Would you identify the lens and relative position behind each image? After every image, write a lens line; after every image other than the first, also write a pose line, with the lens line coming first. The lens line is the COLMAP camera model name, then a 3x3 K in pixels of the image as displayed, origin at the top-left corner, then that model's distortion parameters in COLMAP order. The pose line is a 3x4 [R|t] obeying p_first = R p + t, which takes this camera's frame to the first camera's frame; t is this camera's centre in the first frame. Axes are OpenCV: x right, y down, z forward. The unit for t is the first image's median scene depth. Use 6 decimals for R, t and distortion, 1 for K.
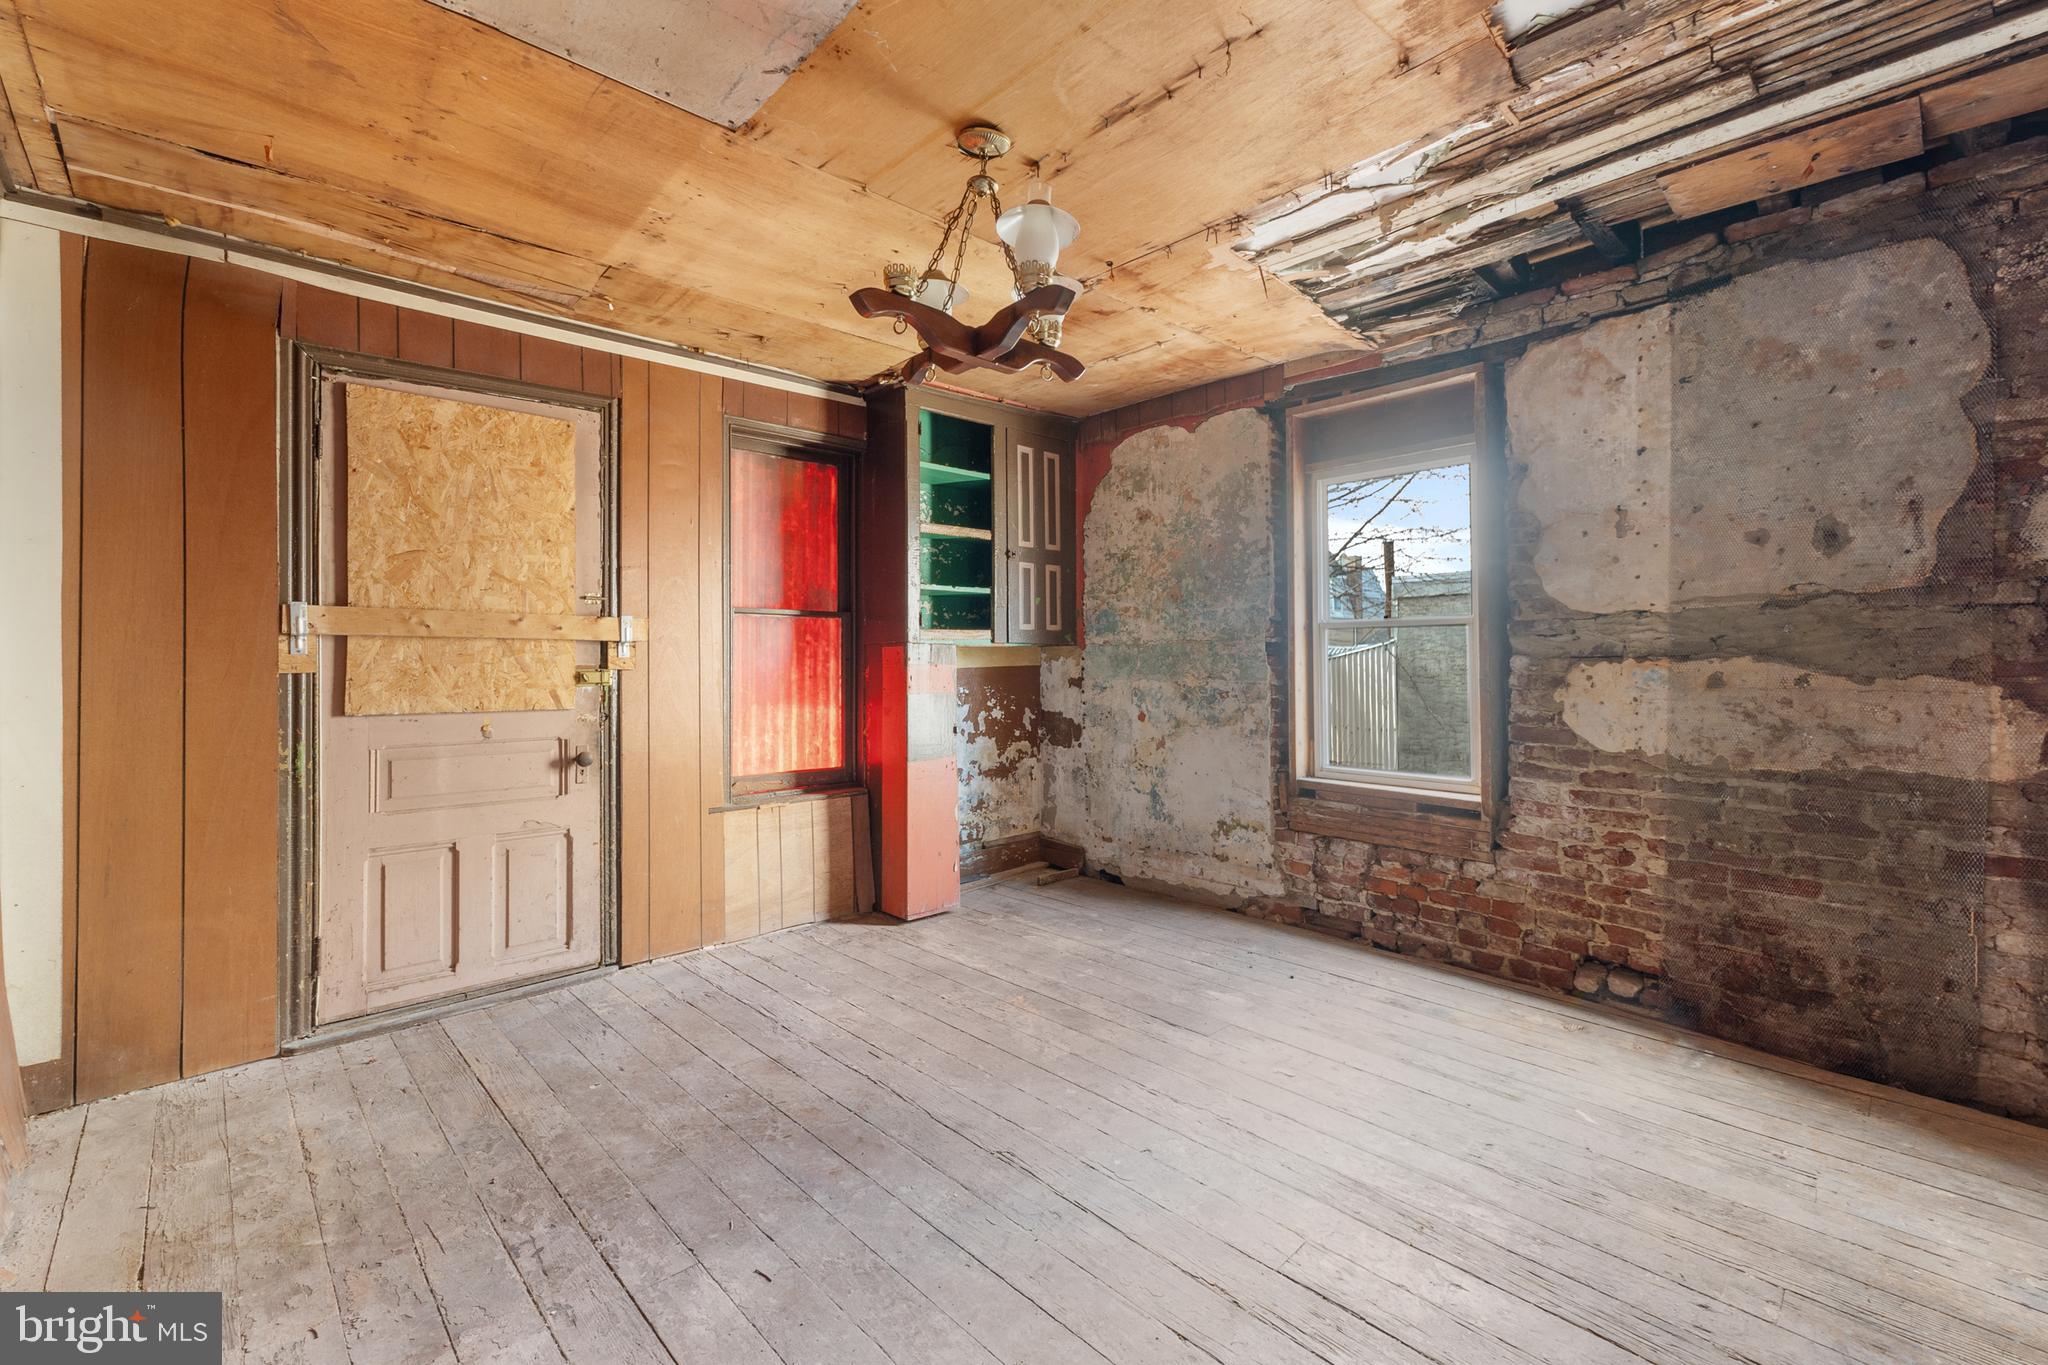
lens RADIAL K [[871.5, 0, 1020.7], [0, 871.5, 641.7], [0, 0, 1]] dist [0.001017, 0.000085]
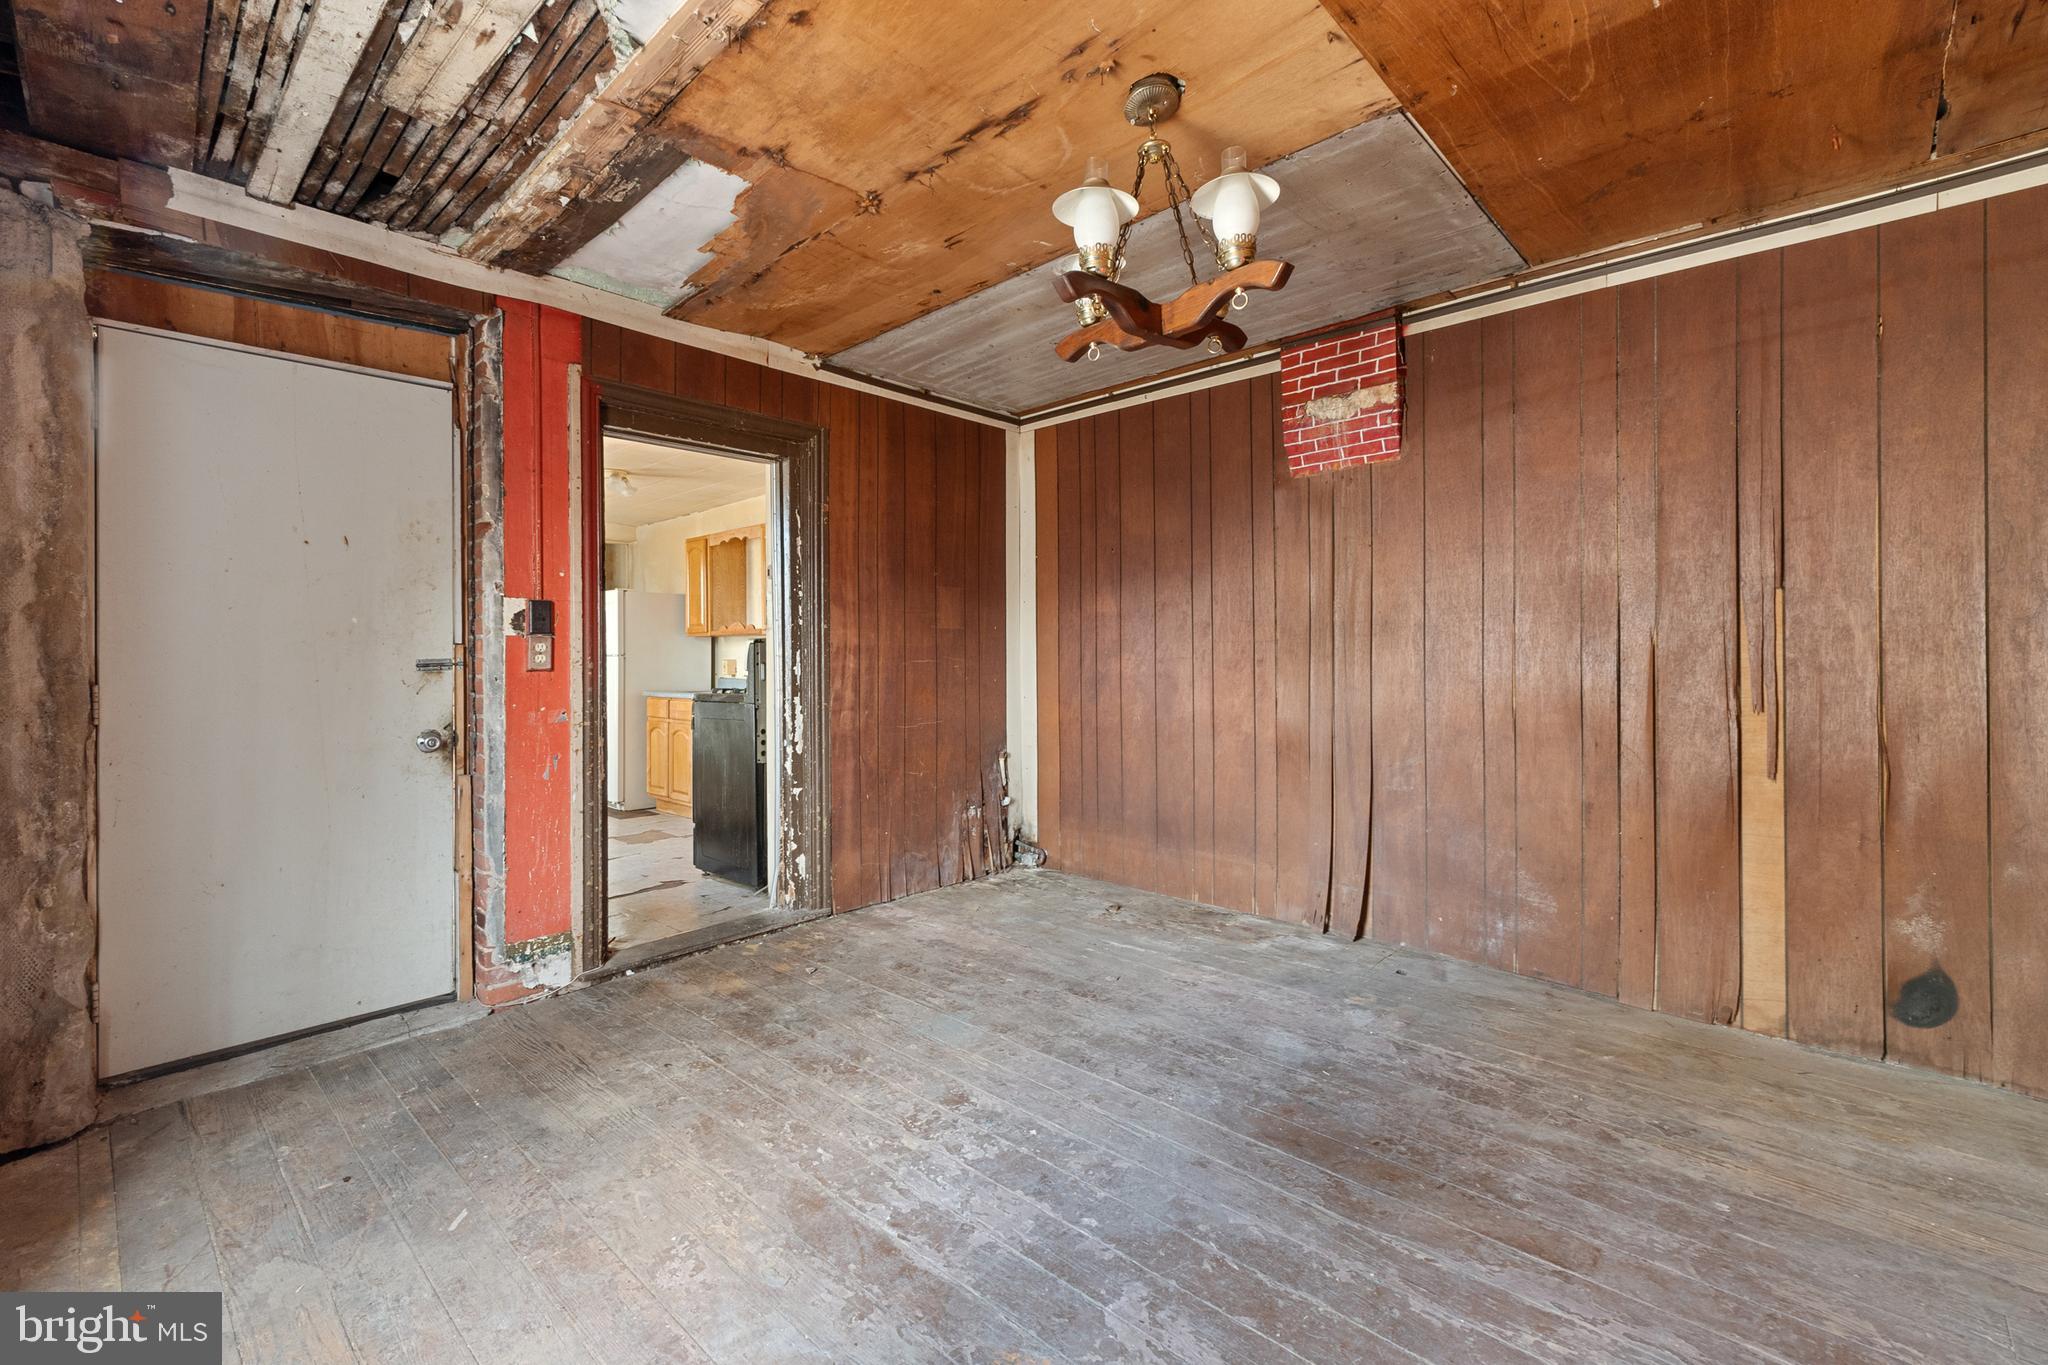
lens RADIAL K [[871.5, 0, 1020.7], [0, 871.5, 641.7], [0, 0, 1]] dist [0.001017, 0.000085]
pose [[-0.997517, 0.009400, -0.069791, 0.180374], [0.011238, 0.999599, -0.025990, 0.052263], [0.069519, -0.026710, -0.997223, 2.034323]]
